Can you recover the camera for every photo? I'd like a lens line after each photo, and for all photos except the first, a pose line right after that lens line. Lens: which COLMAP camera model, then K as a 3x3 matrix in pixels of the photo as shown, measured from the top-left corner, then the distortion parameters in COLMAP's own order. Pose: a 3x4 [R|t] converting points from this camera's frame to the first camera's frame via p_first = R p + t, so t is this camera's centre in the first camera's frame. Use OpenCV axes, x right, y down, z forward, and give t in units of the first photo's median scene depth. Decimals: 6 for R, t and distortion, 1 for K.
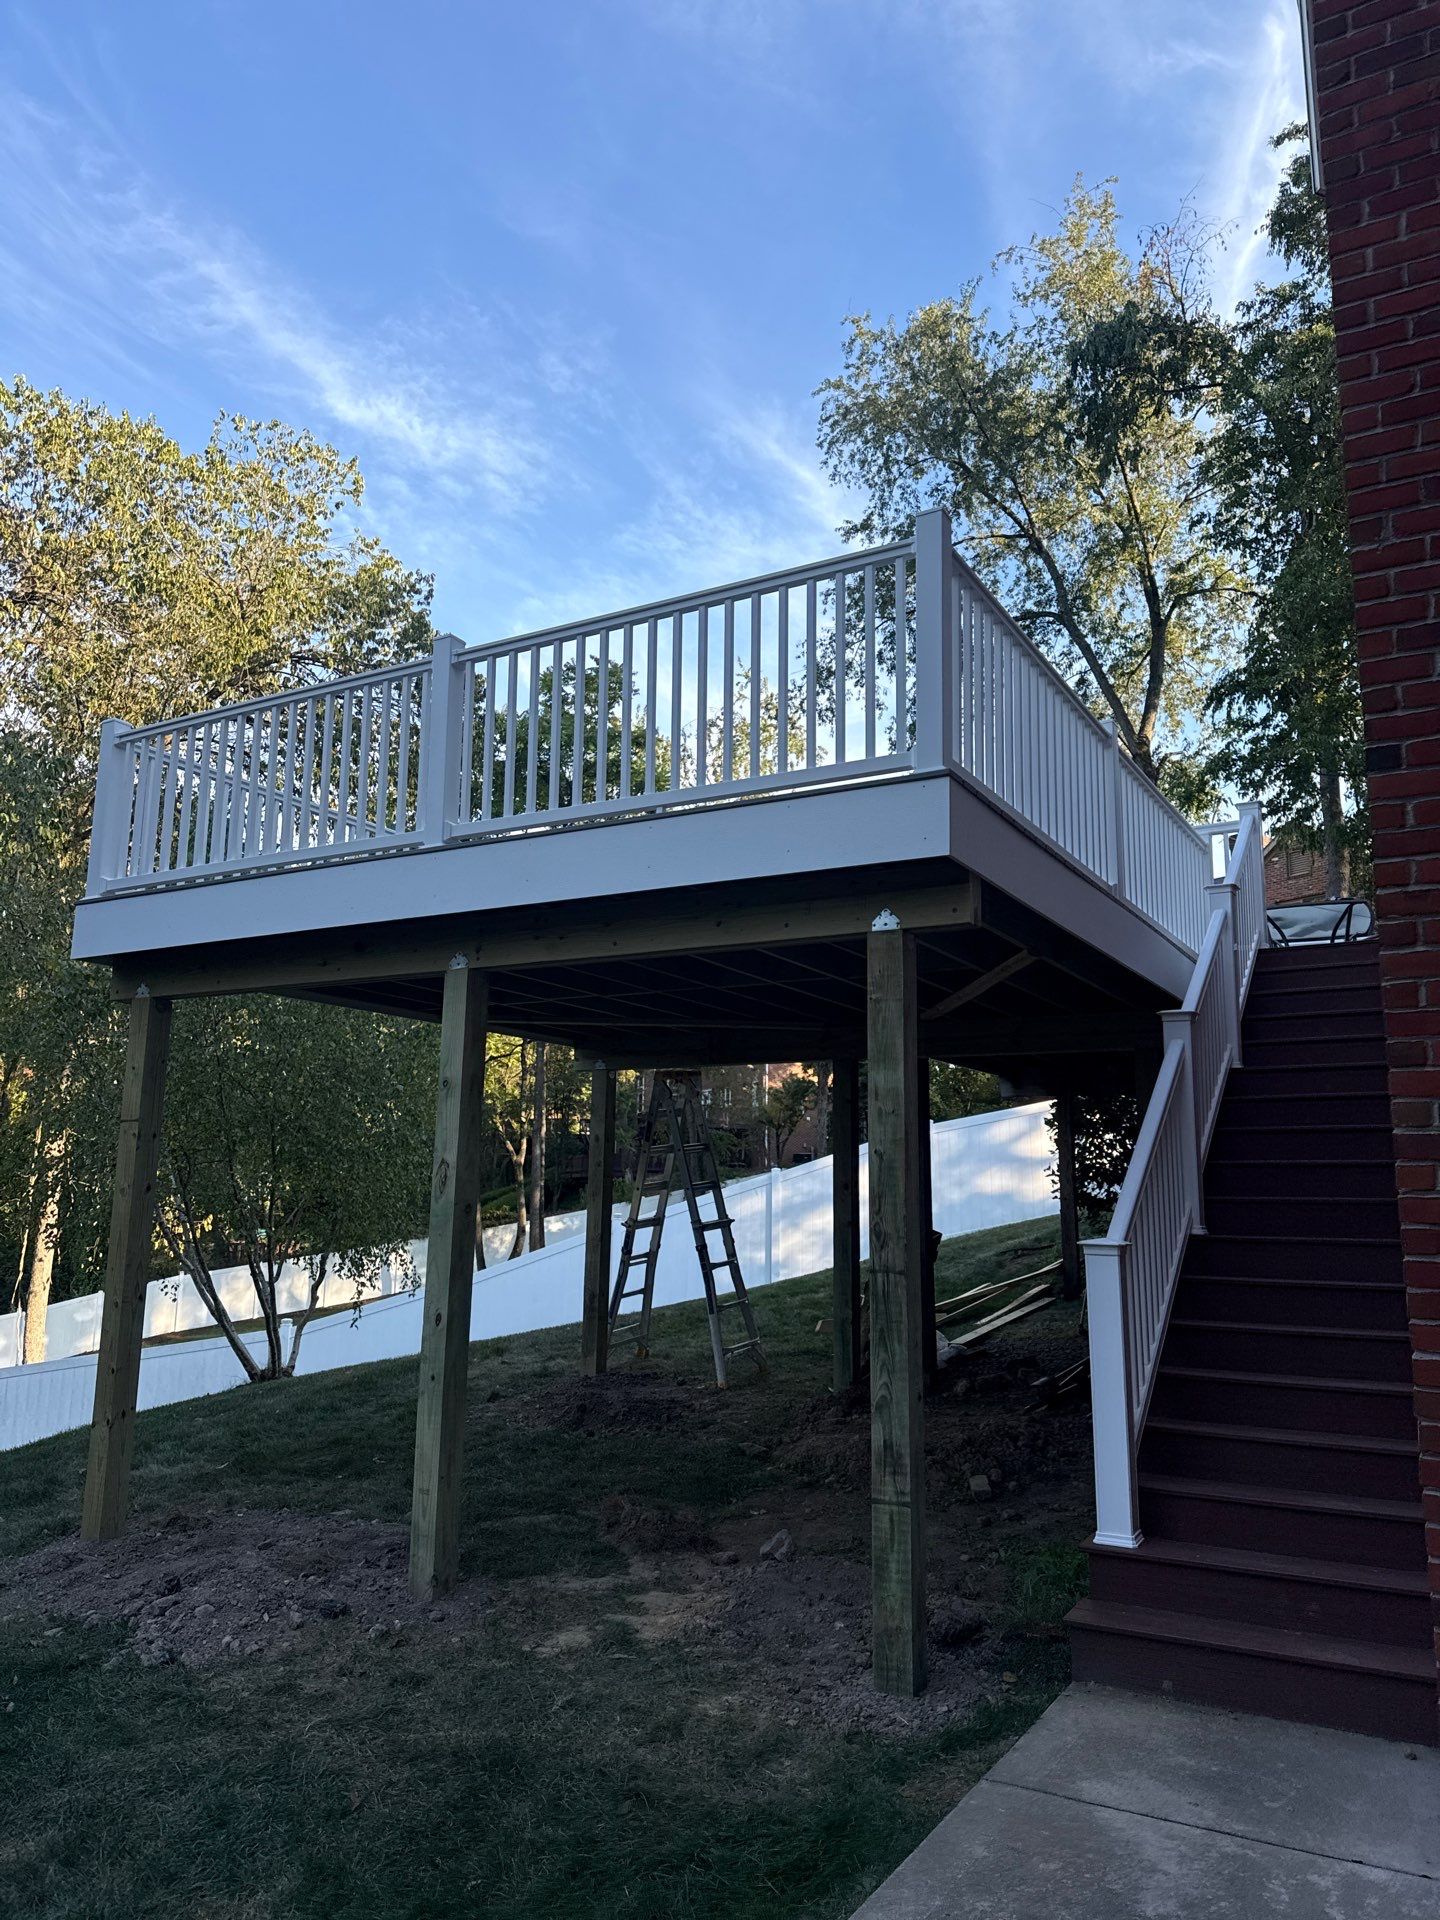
lens RADIAL K [[1348.5, 0, 717.4], [0, 1348.5, 973.5], [0, 0, 1]] dist [0.038996, -0.043567]
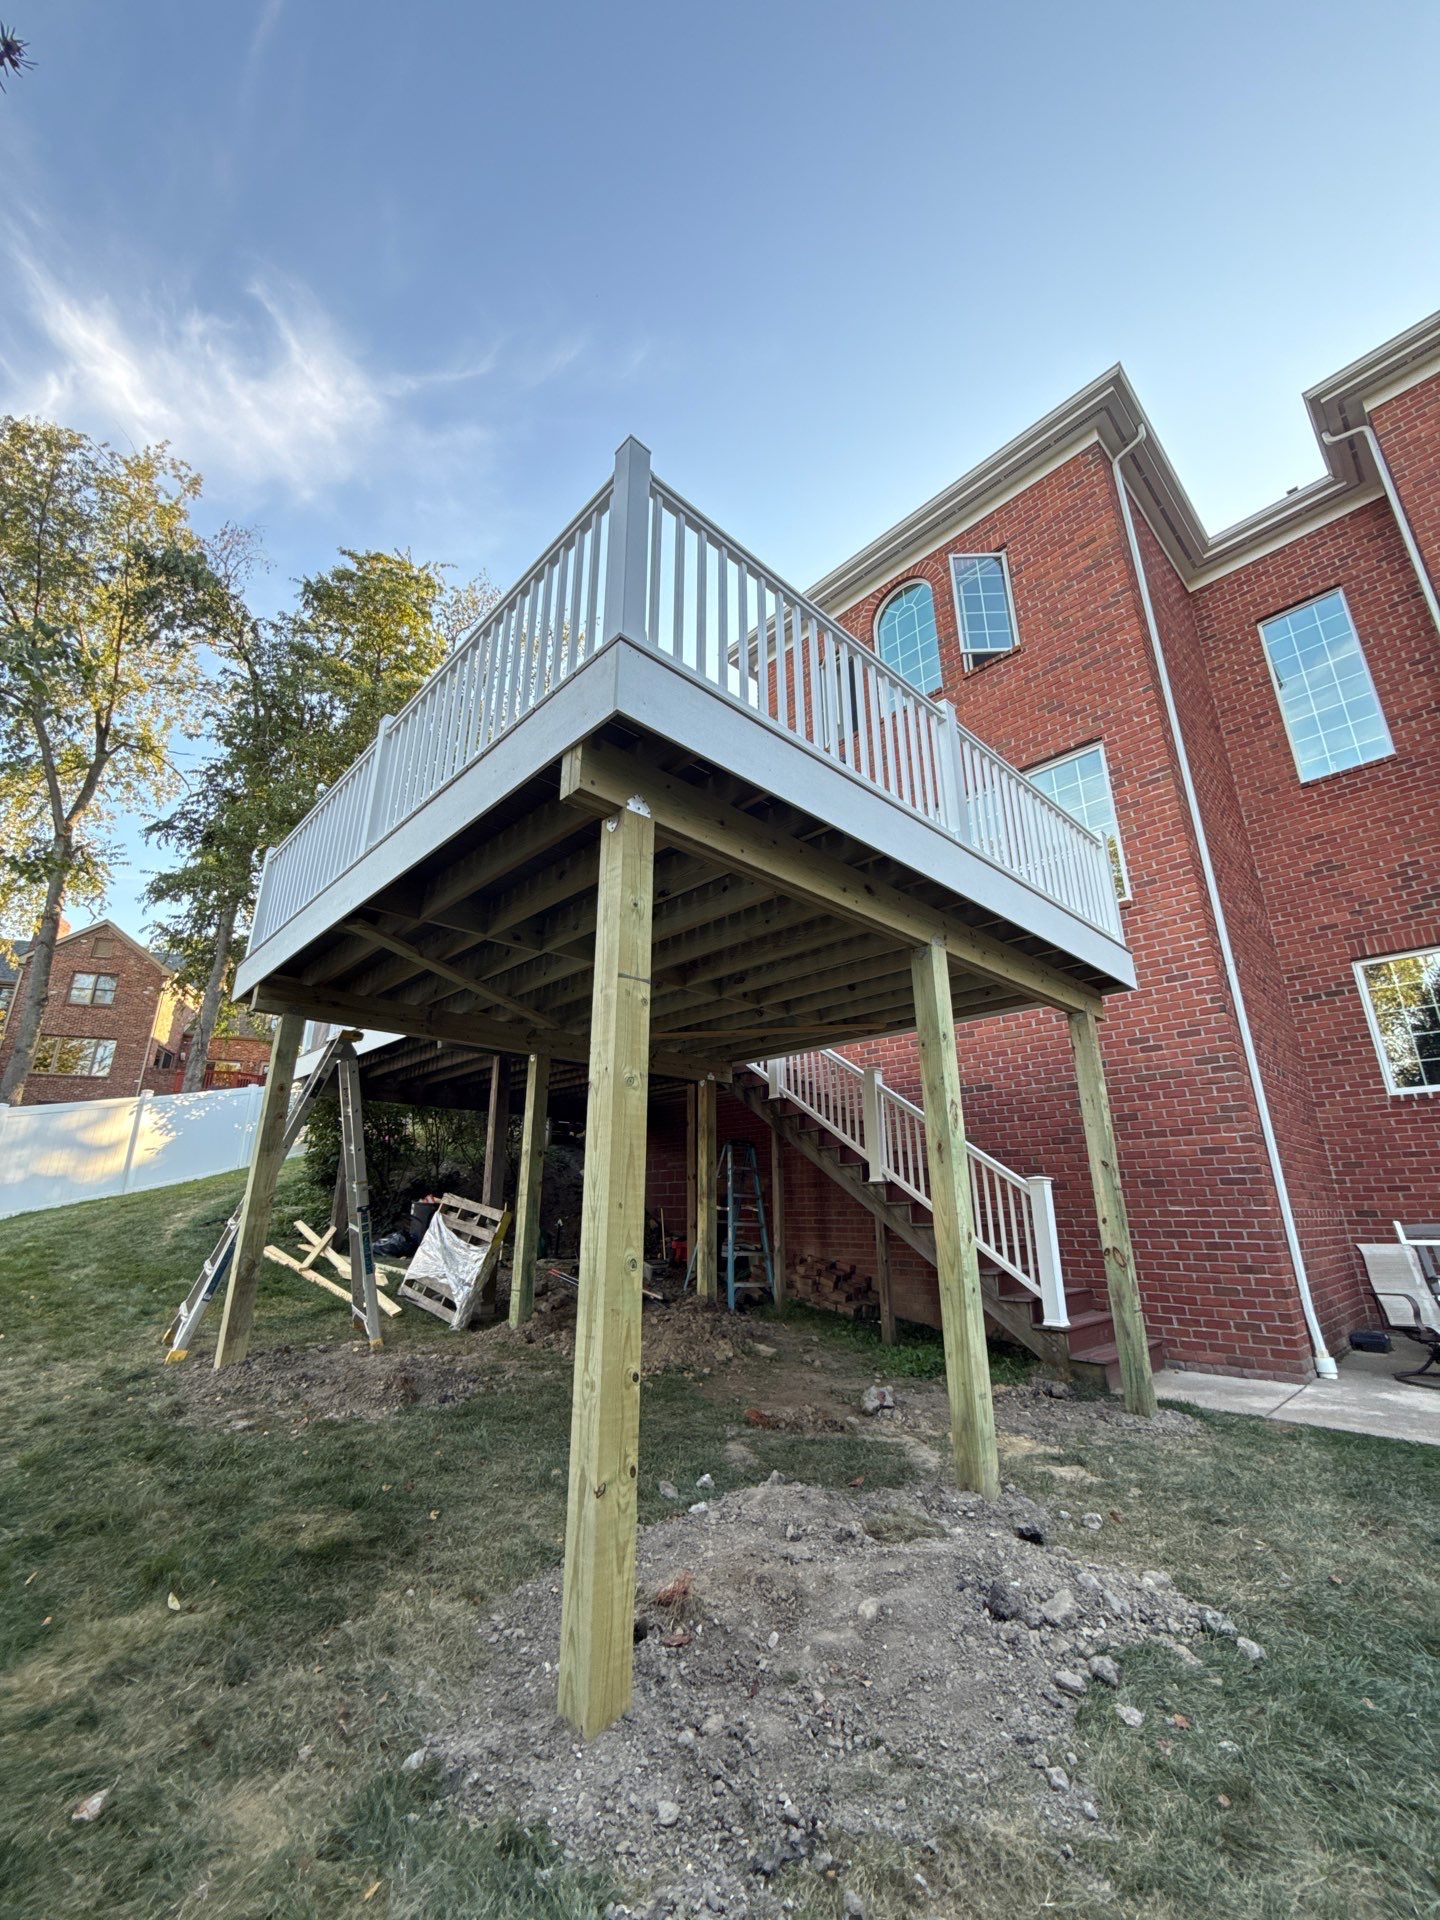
lens RADIAL K [[763.0, 0, 718.9], [0, 763.0, 959.9], [0, 0, 1]] dist [0.000105, -0.000368]
pose [[0.279921, 0.278852, 0.918633, -0.182758], [-0.154720, 0.957481, -0.243499, 0.040588], [-0.947474, -0.073970, 0.311163, 0.194280]]
